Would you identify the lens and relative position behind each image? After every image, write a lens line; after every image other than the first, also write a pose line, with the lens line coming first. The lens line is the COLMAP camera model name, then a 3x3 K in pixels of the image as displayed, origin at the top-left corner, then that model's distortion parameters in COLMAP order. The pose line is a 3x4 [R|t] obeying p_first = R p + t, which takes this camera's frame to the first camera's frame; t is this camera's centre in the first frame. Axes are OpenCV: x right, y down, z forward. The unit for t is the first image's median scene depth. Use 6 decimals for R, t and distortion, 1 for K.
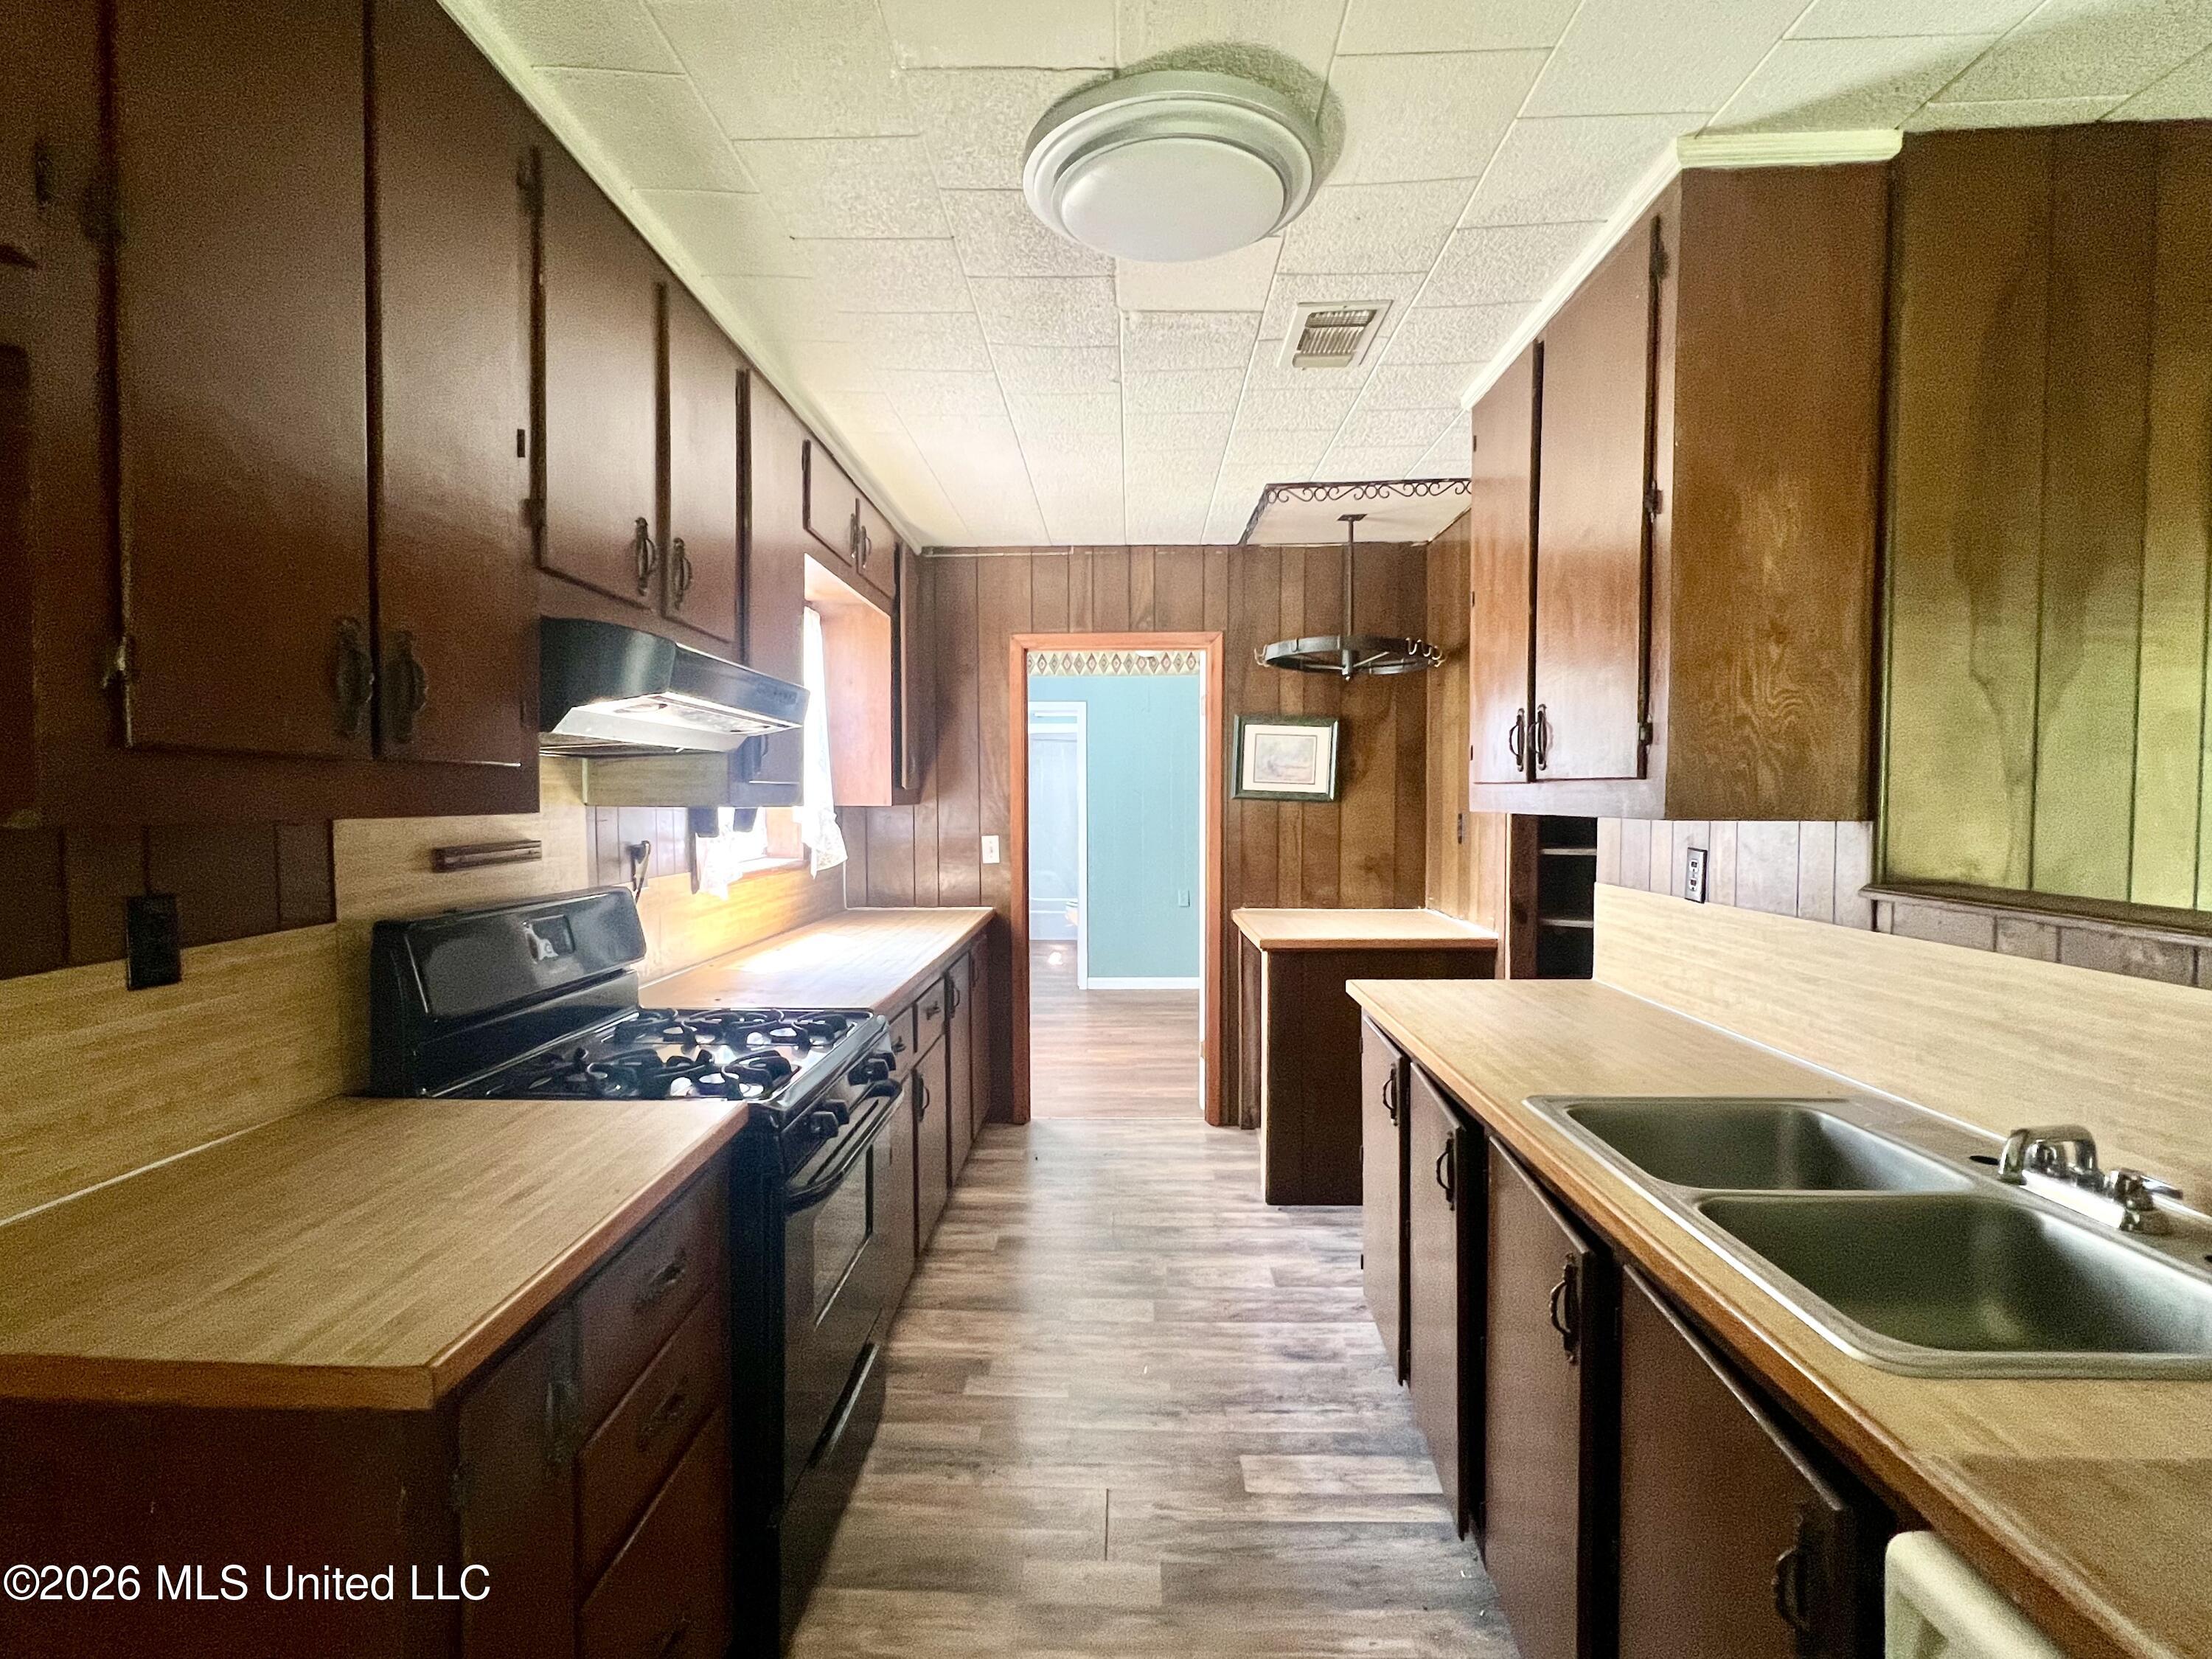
lens RADIAL K [[1038.2, 0, 1101.4], [0, 1038.2, 829.1], [0, 0, 1]] dist [-0.000463, -0.000074]
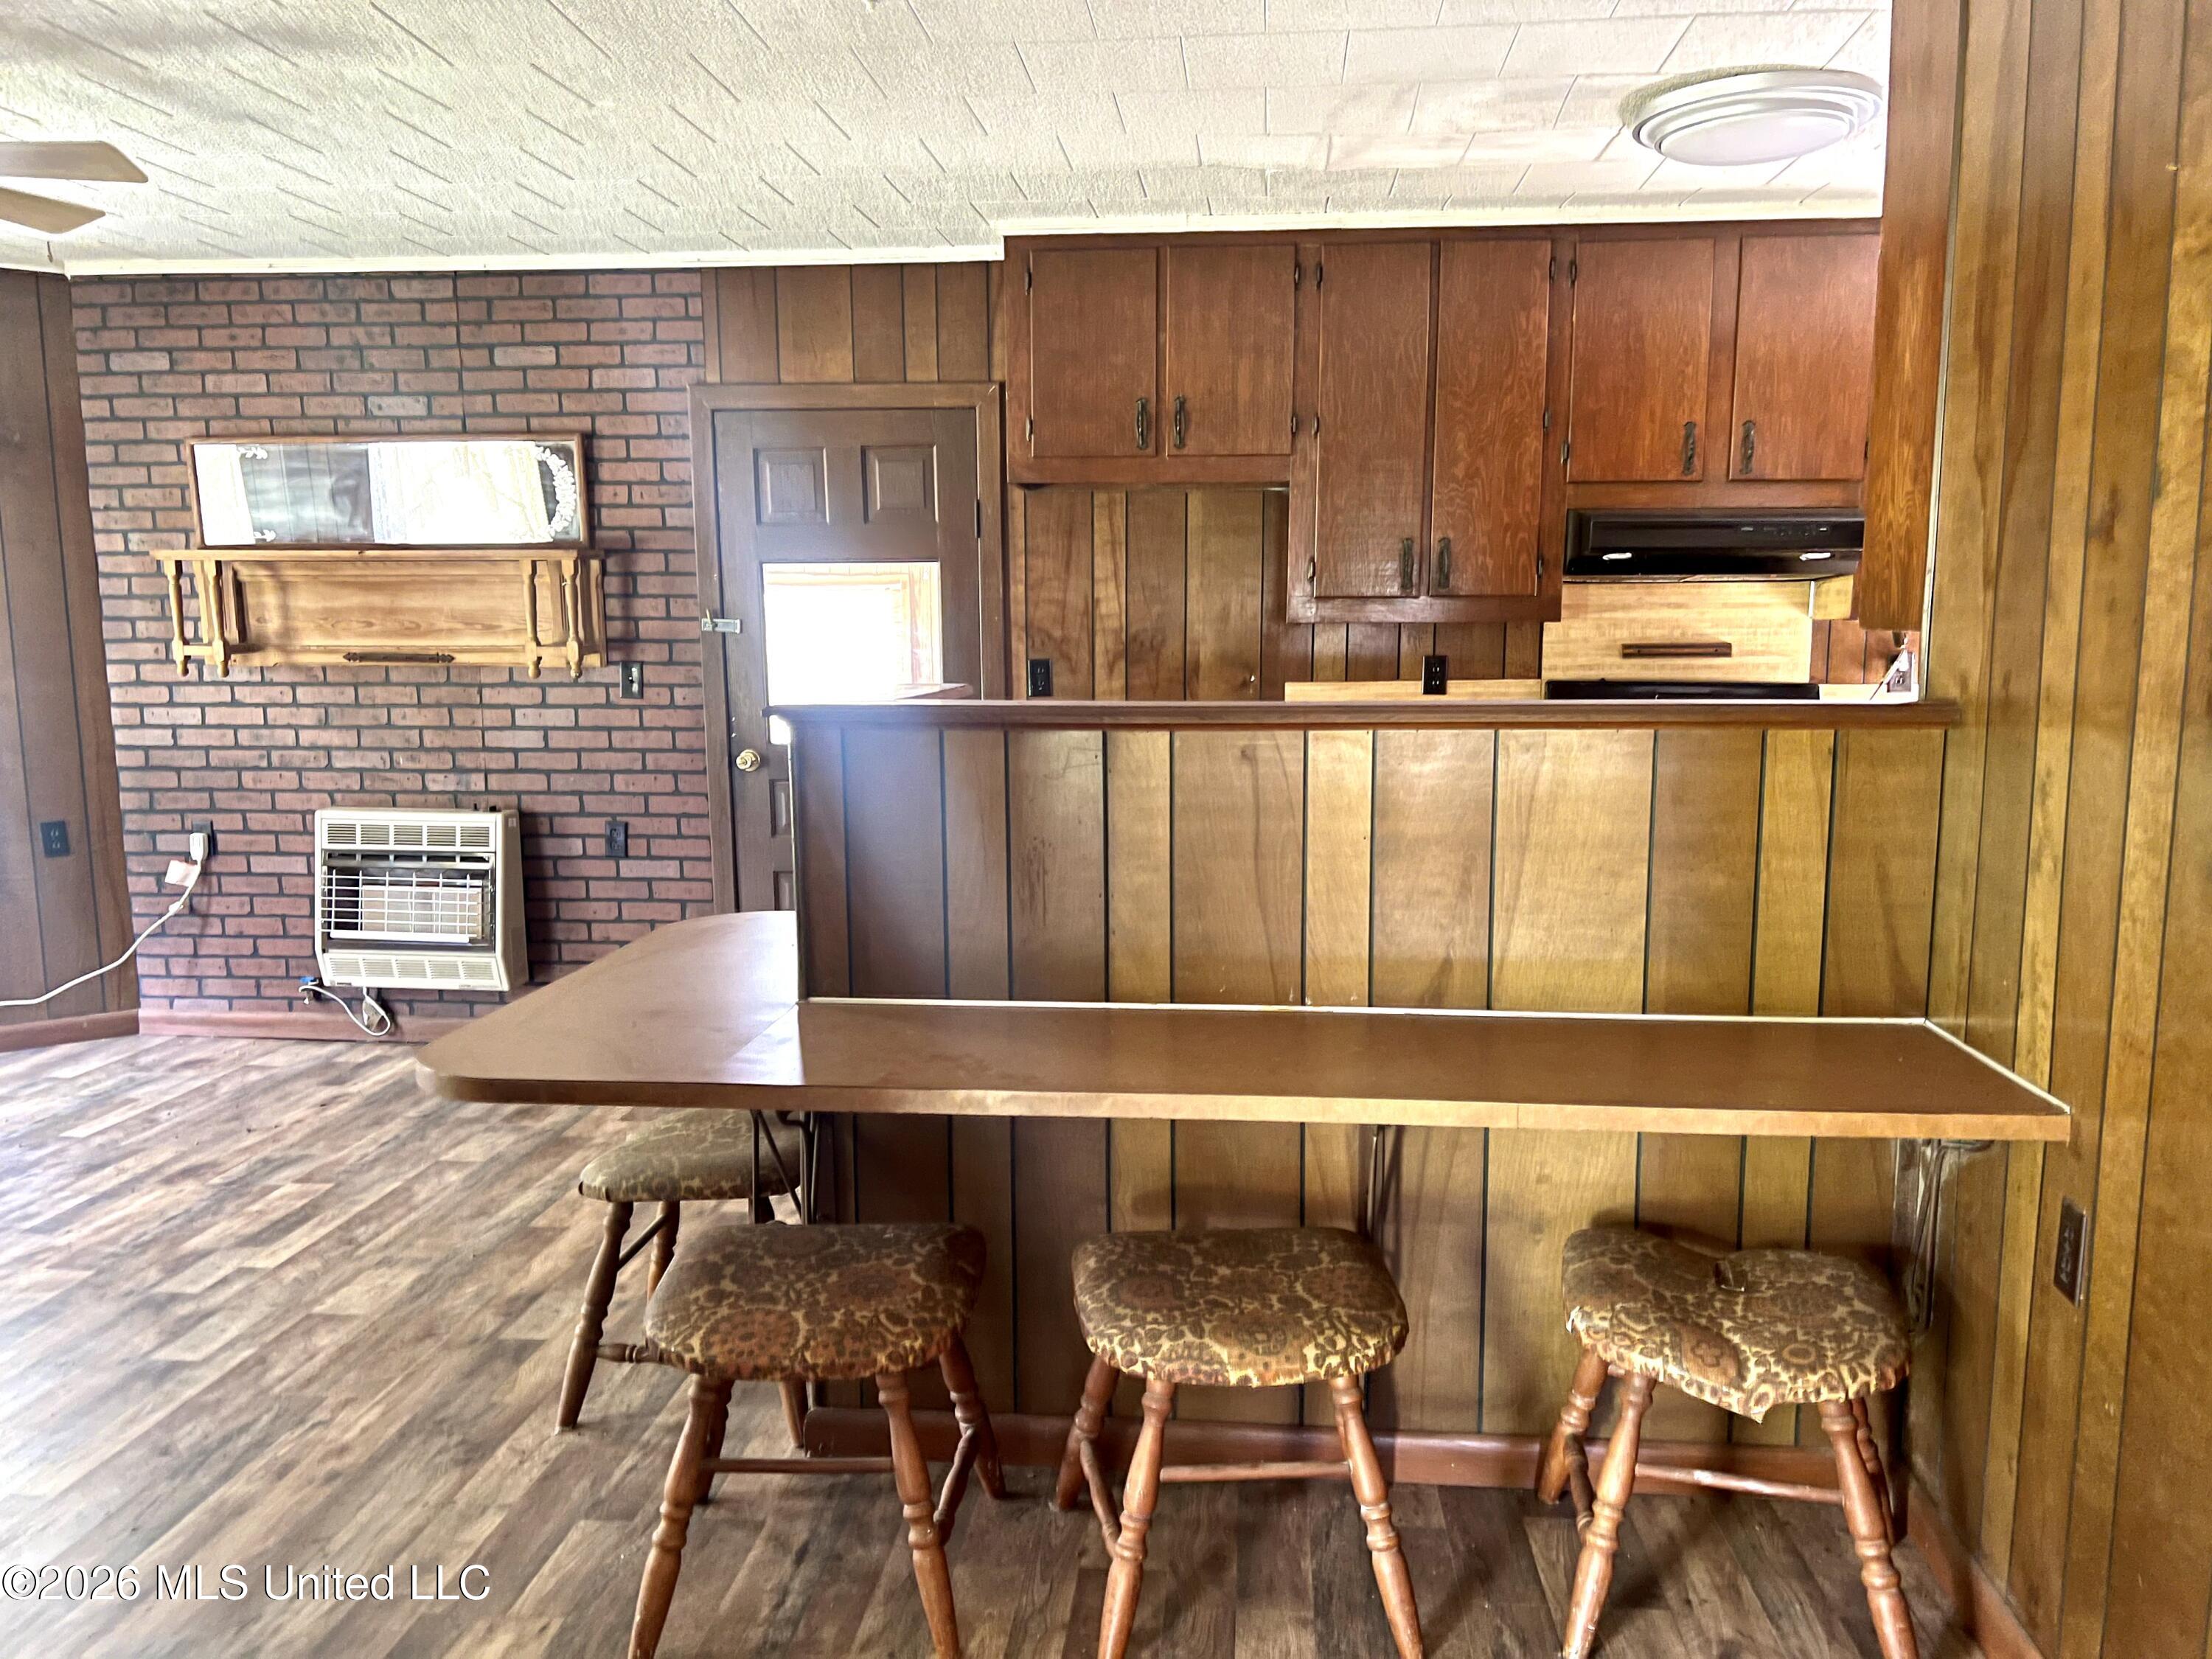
lens RADIAL K [[1666.1, 0, 1108.3], [0, 1666.1, 834.3], [0, 0, 1]] dist [-0.002032, -0.000397]
pose [[-0.067342, 0.136416, -0.988360, 2.664628], [-0.025965, 0.990034, 0.138416, -0.035291], [0.997392, 0.034984, -0.063129, 0.456706]]
